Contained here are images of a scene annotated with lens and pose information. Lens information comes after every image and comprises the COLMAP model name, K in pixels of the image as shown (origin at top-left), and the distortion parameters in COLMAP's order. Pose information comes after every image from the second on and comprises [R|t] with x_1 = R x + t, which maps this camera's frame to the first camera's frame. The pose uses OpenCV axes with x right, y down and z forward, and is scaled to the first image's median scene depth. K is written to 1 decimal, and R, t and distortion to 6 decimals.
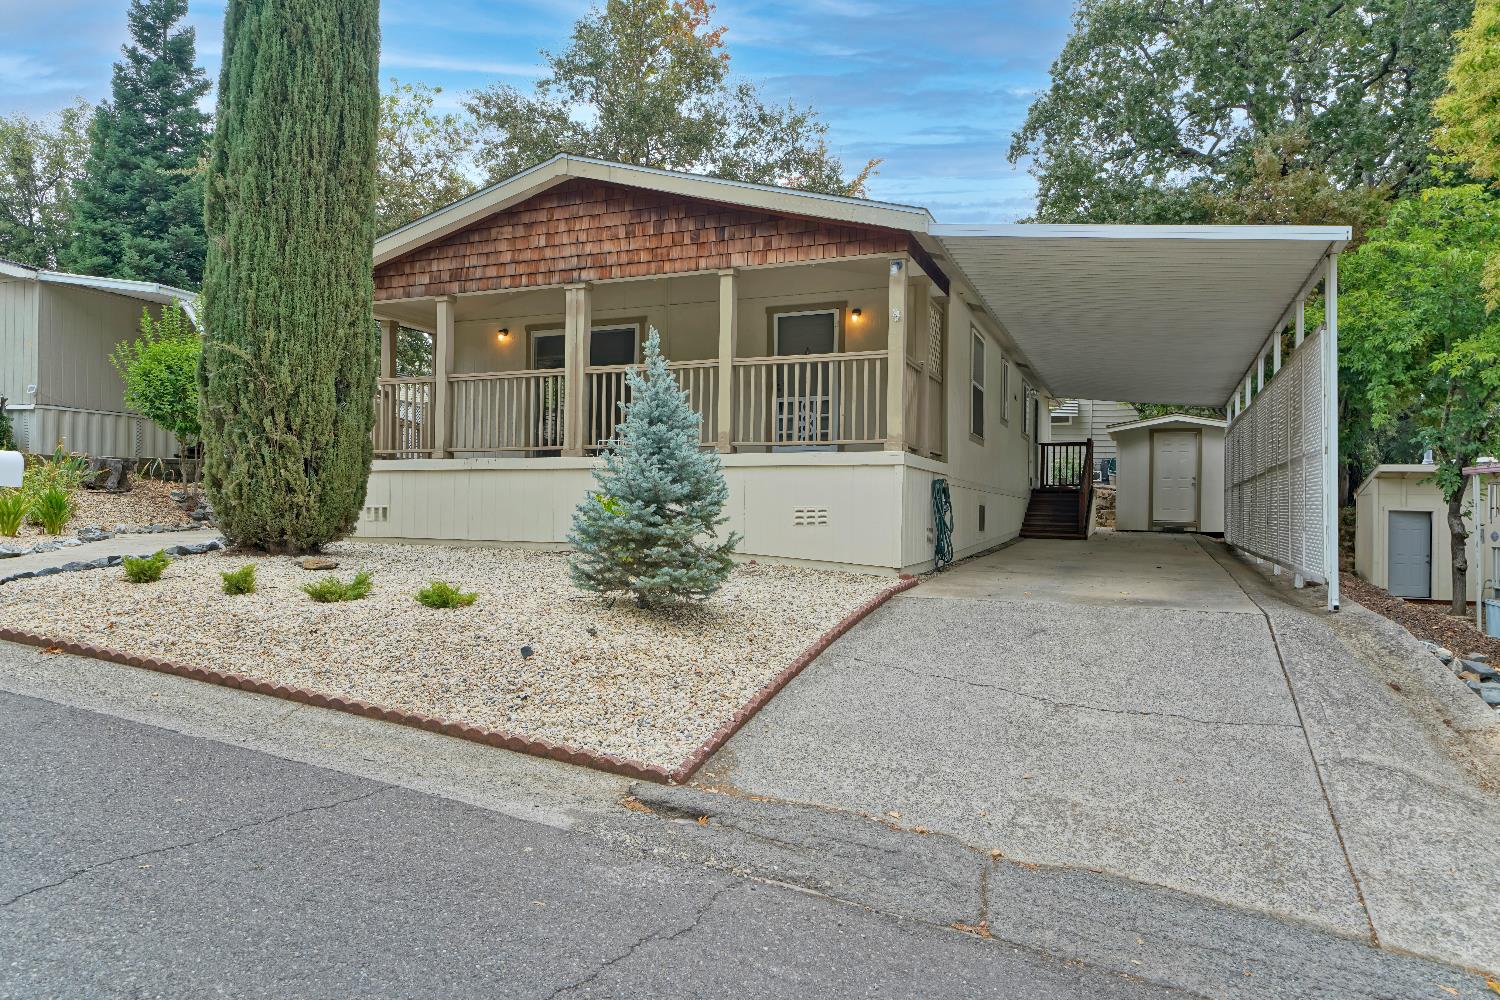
lens RADIAL K [[889.6, 0, 755.0], [0, 889.6, 502.0], [0, 0, 1]] dist [-0.005662, -0.000151]
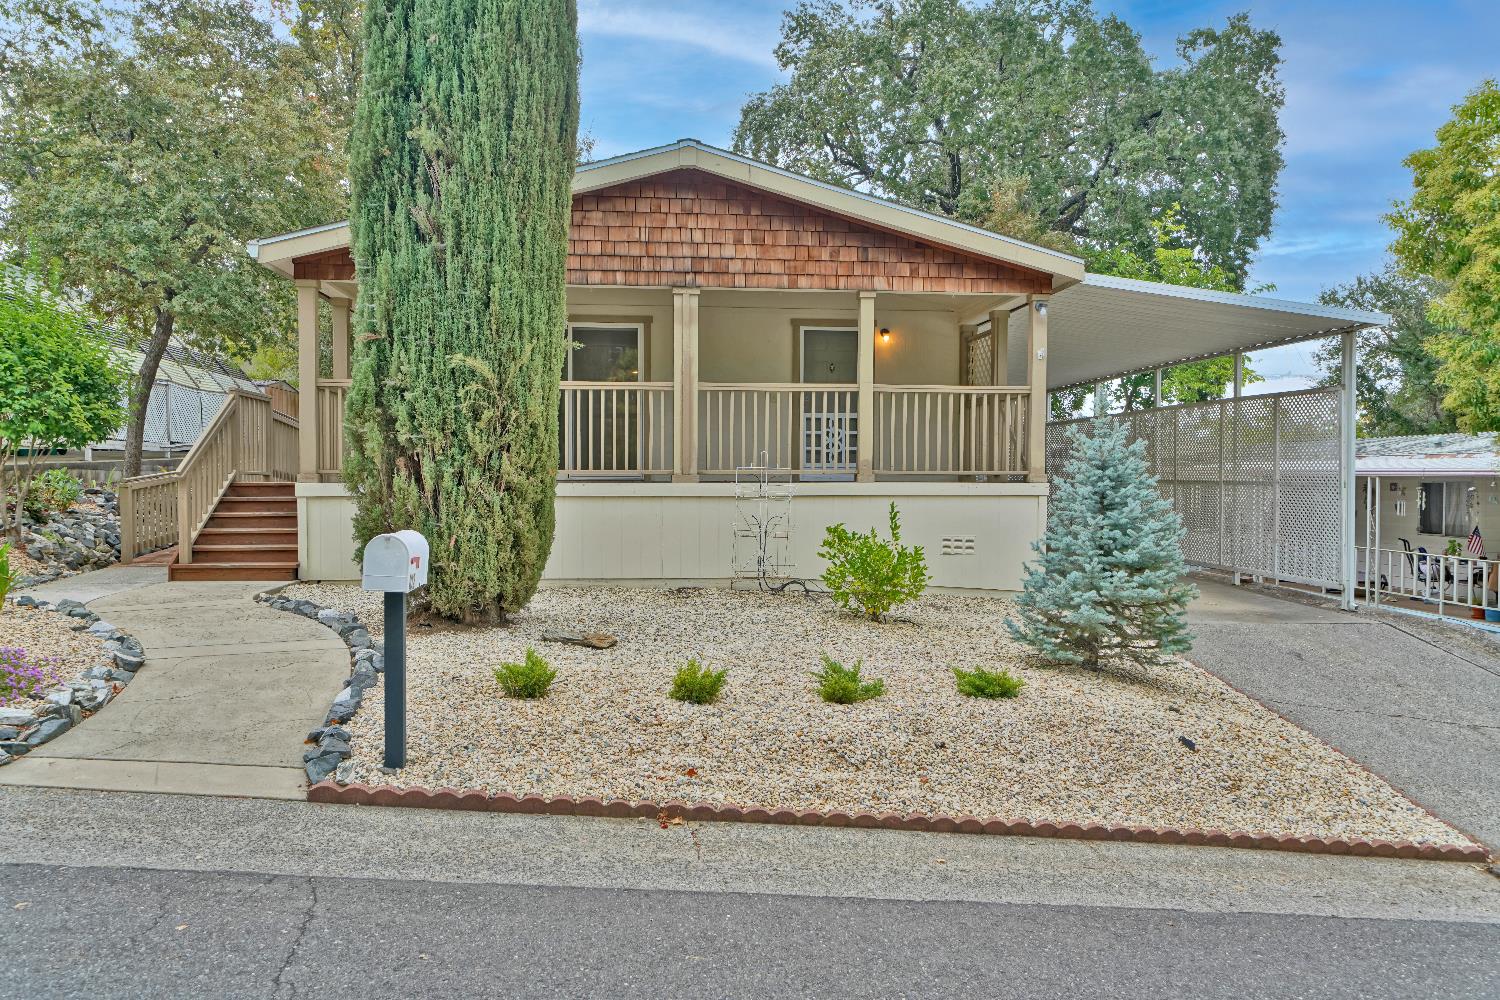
lens RADIAL K [[889.6, 0, 749.9], [0, 889.6, 498.7], [0, 0, 1]] dist [-0.005662, -0.000151]
pose [[0.911746, -0.010926, 0.410610, -0.521042], [-0.000278, 0.999629, 0.027218, -0.059847], [-0.410755, -0.024930, 0.911405, 0.158566]]
